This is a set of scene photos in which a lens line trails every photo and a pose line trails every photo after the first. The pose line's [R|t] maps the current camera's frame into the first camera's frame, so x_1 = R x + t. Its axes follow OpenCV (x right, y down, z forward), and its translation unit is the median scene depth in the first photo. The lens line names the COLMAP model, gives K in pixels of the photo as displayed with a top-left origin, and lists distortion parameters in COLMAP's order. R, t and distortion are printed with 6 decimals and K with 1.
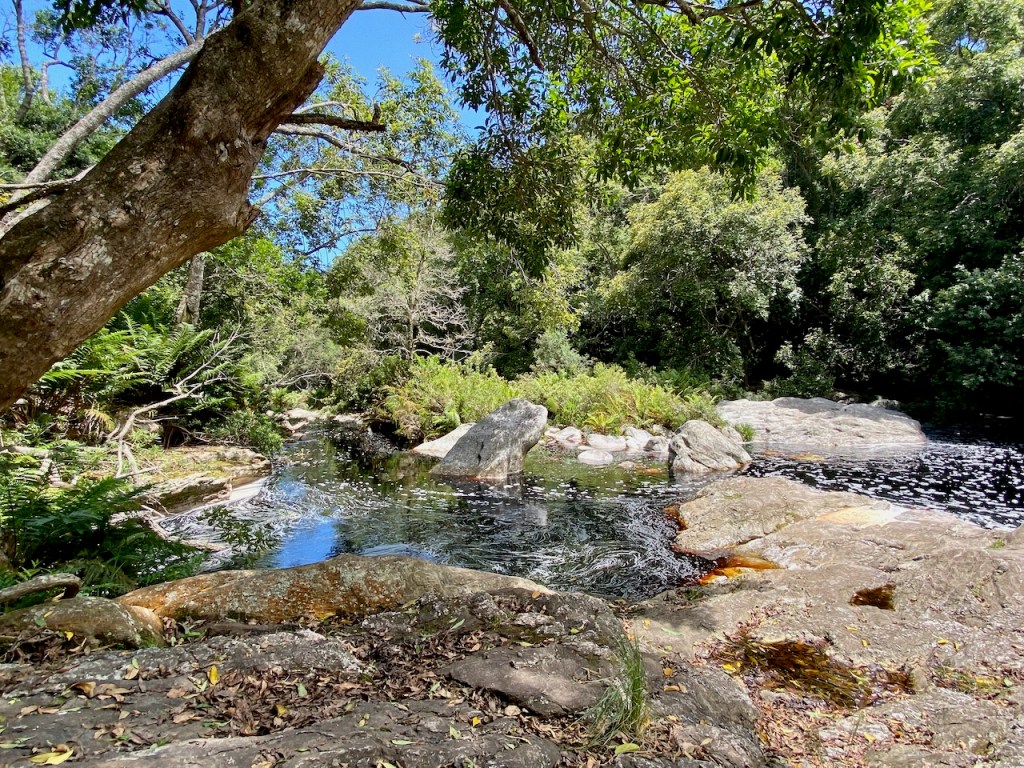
lens RADIAL K [[539.7, 0, 508.4], [0, 539.7, 380.9], [0, 0, 1]] dist [-0.012443, -0.000188]
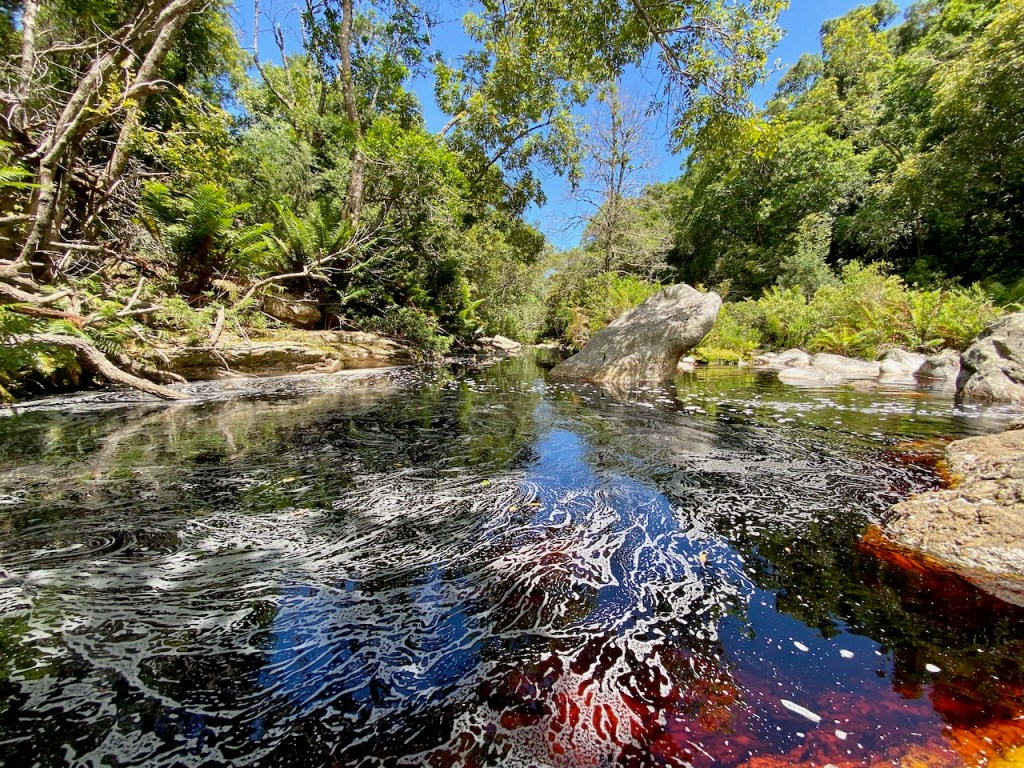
lens RADIAL K [[417.6, 0, 513.0], [0, 417.6, 378.5], [0, 0, 1]] dist [-0.004998, -0.001363]
pose [[0.832596, 0.057835, -0.550853, 0.114498], [-0.012665, 0.996261, 0.085458, 0.085188], [0.553736, -0.064175, 0.830216, 0.288940]]
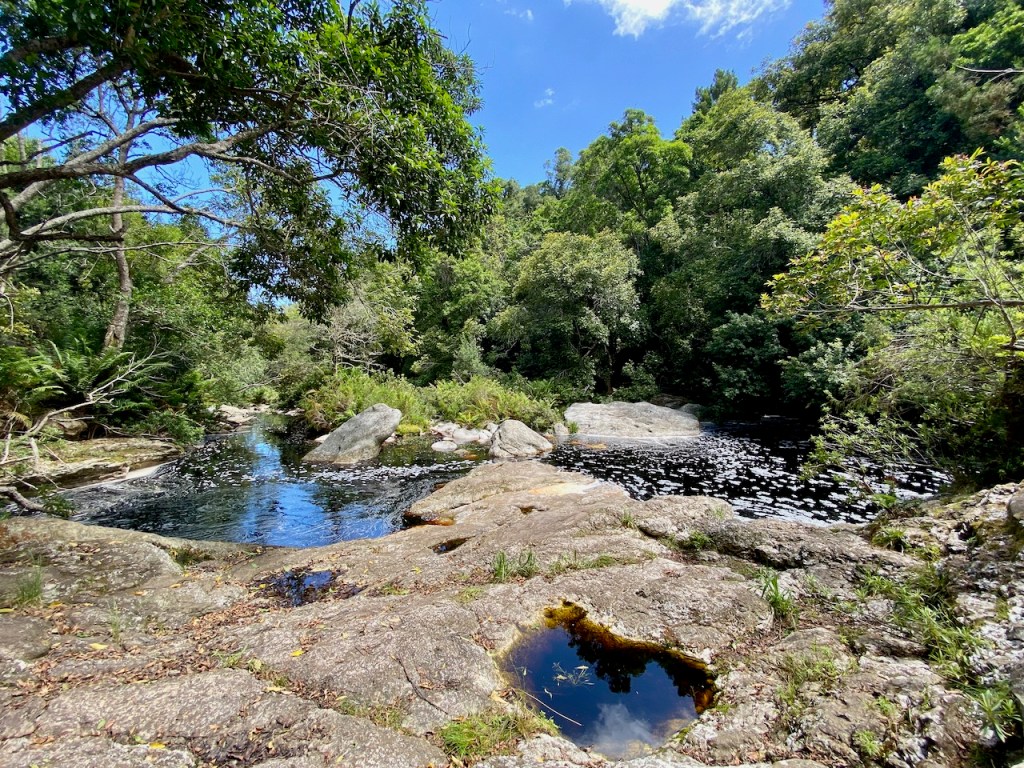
lens RADIAL K [[417.6, 0, 515.4], [0, 417.6, 380.0], [0, 0, 1]] dist [-0.004998, -0.001363]
pose [[0.998272, 0.010782, 0.057770, 0.228595], [-0.010490, 0.999931, -0.005354, -0.019001], [-0.057824, 0.004739, 0.998316, -0.065067]]
